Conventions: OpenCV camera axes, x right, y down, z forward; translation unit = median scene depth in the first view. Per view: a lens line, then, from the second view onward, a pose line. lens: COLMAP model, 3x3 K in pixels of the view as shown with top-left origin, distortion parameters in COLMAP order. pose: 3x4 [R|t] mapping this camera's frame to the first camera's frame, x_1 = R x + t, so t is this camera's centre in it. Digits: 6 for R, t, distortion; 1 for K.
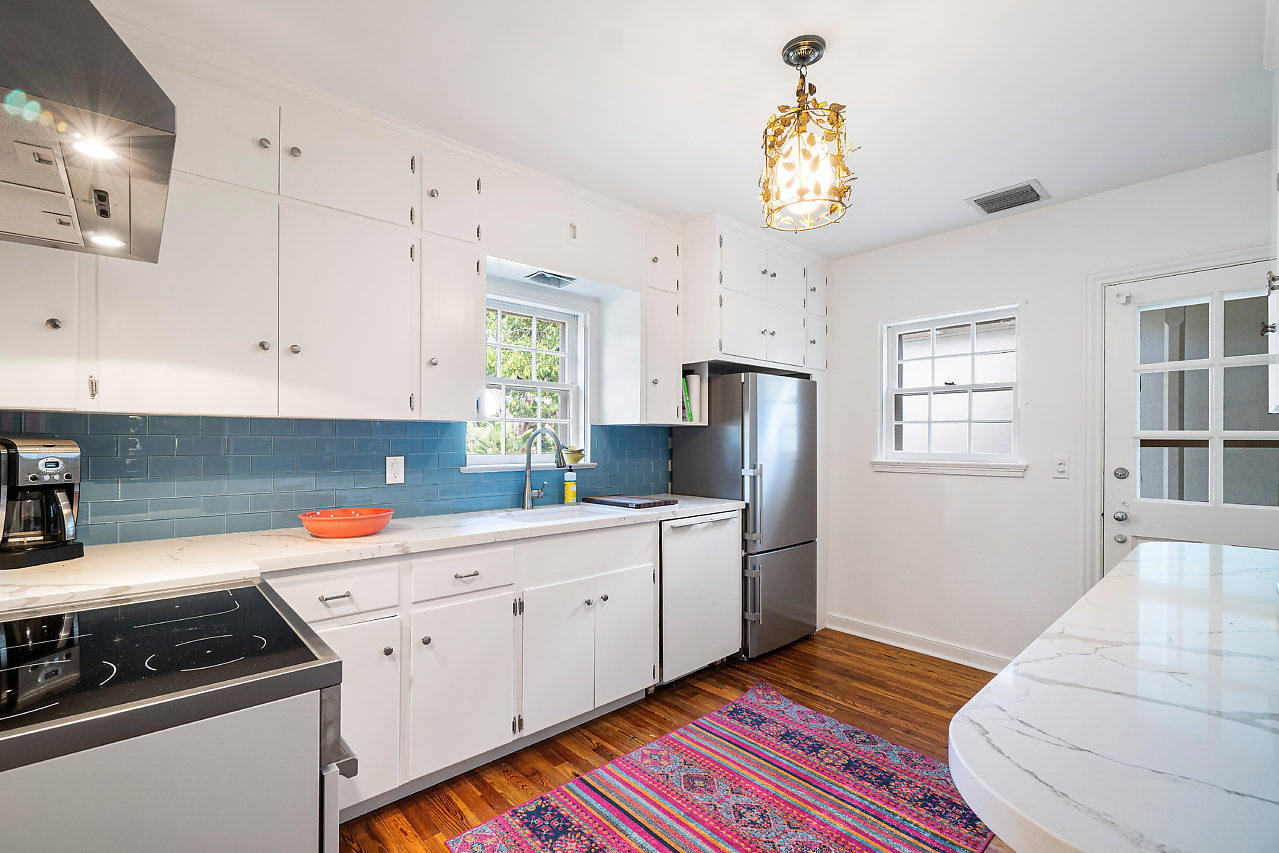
lens RADIAL K [[560.1, 0, 639.1], [0, 560.1, 451.6], [0, 0, 1]] dist [0.000432, 0.000117]
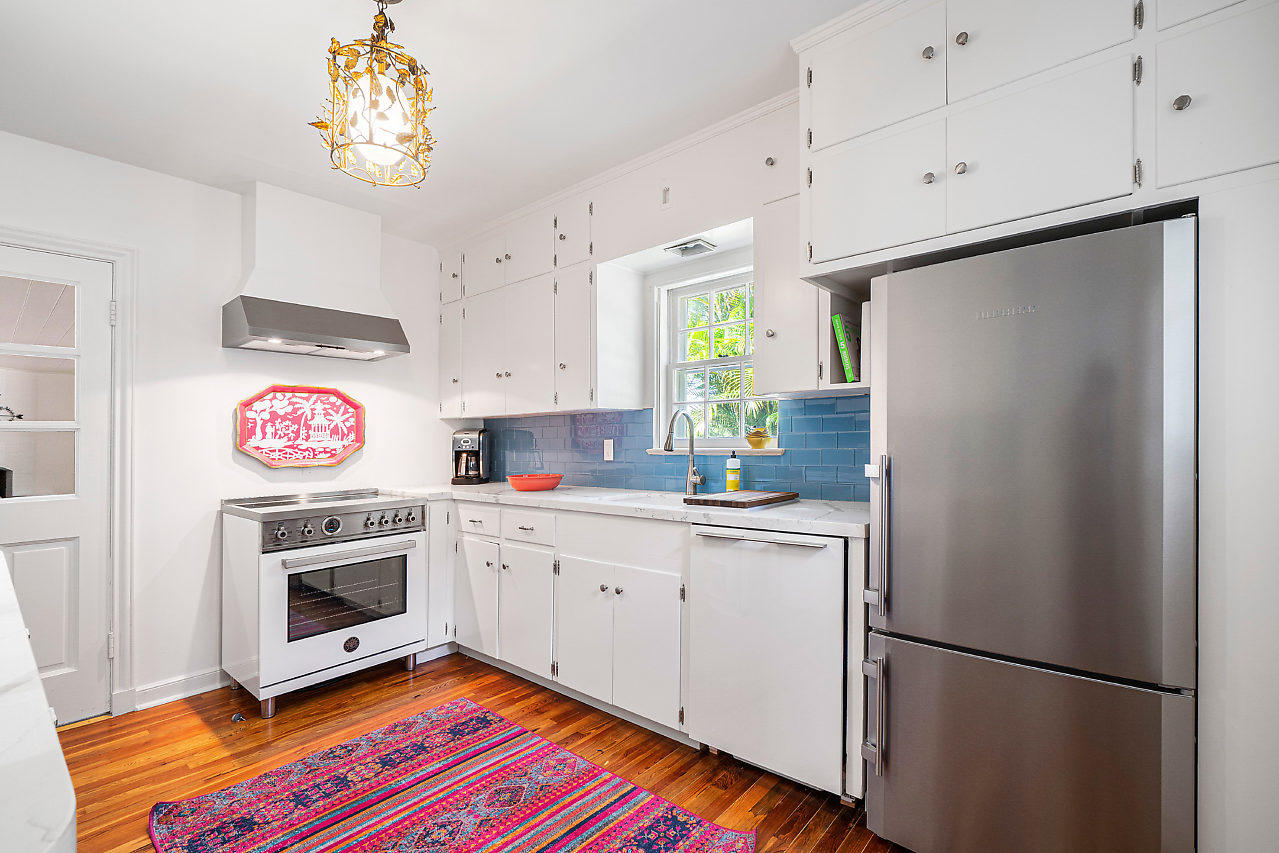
lens RADIAL K [[573.9, 0, 639.4], [0, 573.9, 435.9], [0, 0, 1]] dist [0.000506, 0.000033]
pose [[0.127024, -0.010372, -0.991845, 0.940819], [-0.003120, 0.999936, -0.010856, 0.016054], [0.991895, 0.004473, 0.126984, 0.969850]]
